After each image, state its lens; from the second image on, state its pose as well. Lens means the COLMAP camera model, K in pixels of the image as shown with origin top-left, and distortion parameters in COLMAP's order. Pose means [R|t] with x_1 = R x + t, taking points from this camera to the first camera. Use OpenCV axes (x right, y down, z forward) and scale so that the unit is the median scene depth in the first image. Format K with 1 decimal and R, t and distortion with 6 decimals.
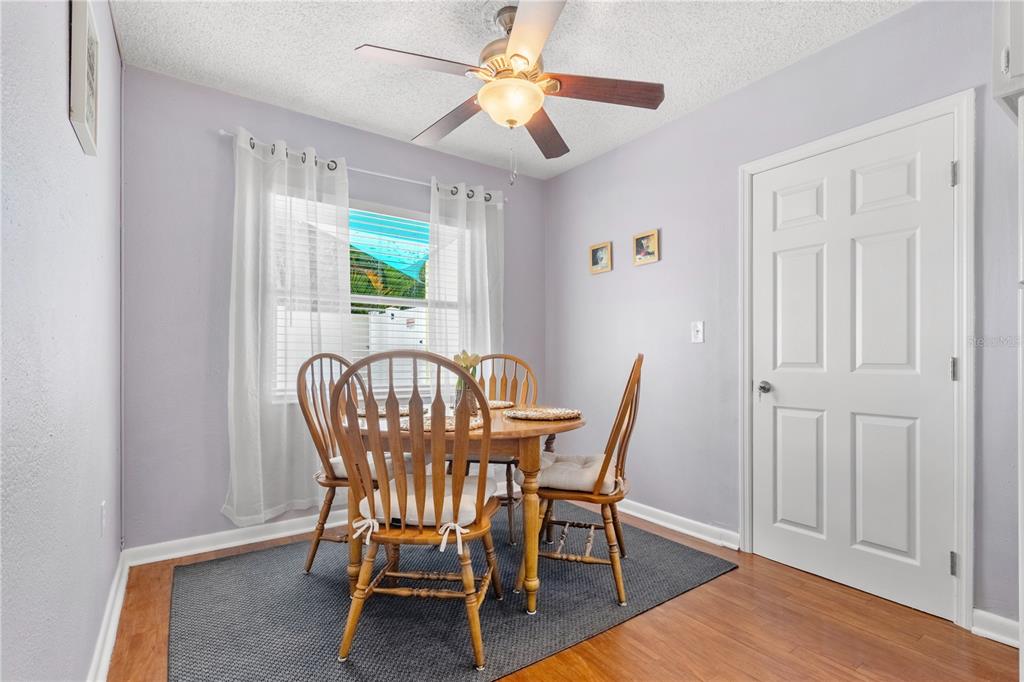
lens RADIAL K [[482.5, 0, 515.2], [0, 482.5, 356.7], [0, 0, 1]] dist [-0.001071, 0.000076]
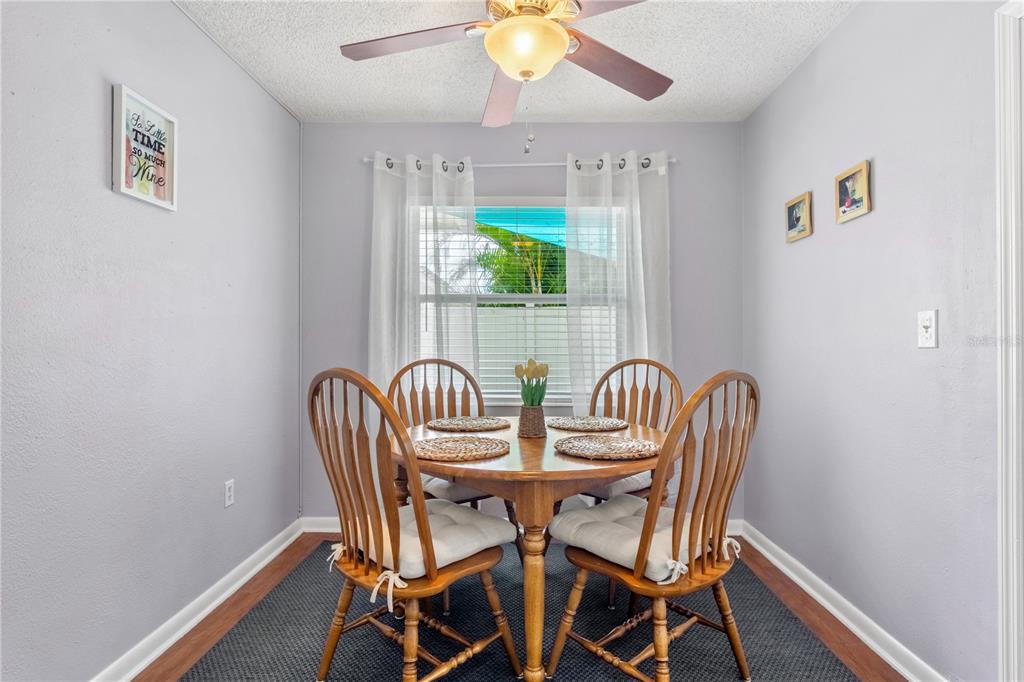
lens RADIAL K [[509.3, 0, 518.1], [0, 509.3, 341.1], [0, 0, 1]] dist [0.000432, 0.000058]
pose [[0.809390, -0.004432, -0.587255, 0.374165], [0.001143, 0.999982, -0.005972, -0.037157], [0.587270, 0.004163, 0.809380, 0.256215]]
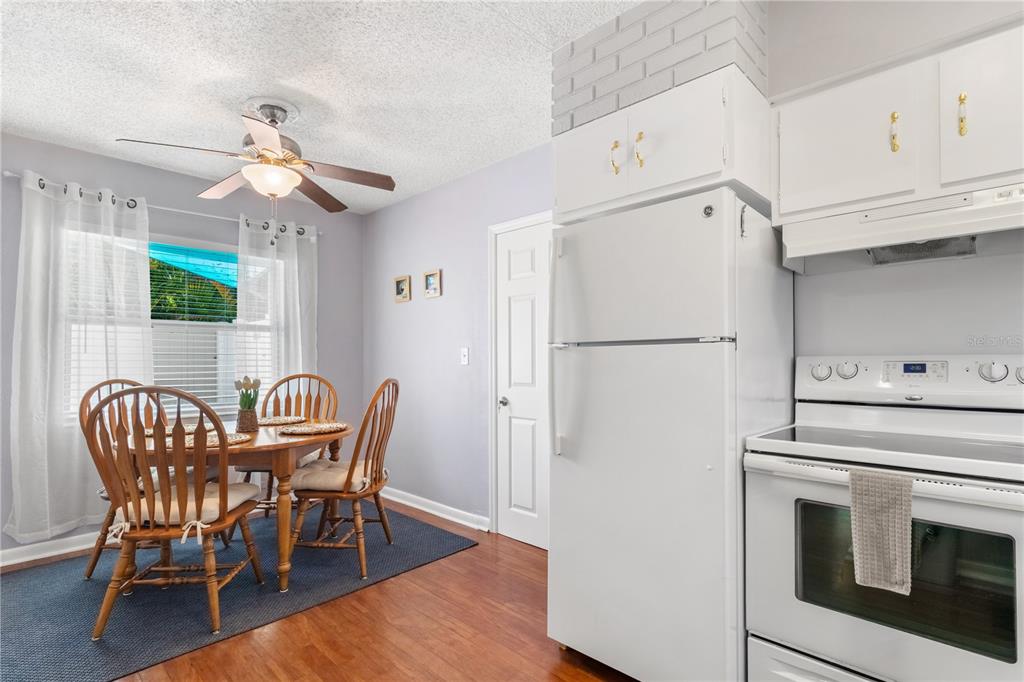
lens RADIAL K [[496.9, 0, 515.8], [0, 496.9, 348.8], [0, 0, 1]] dist [-0.000483, 0.000181]
pose [[0.981280, -0.002407, 0.192573, 0.287956], [0.005834, 0.999835, -0.017229, -0.052115], [-0.192499, 0.018030, 0.981131, -0.292997]]
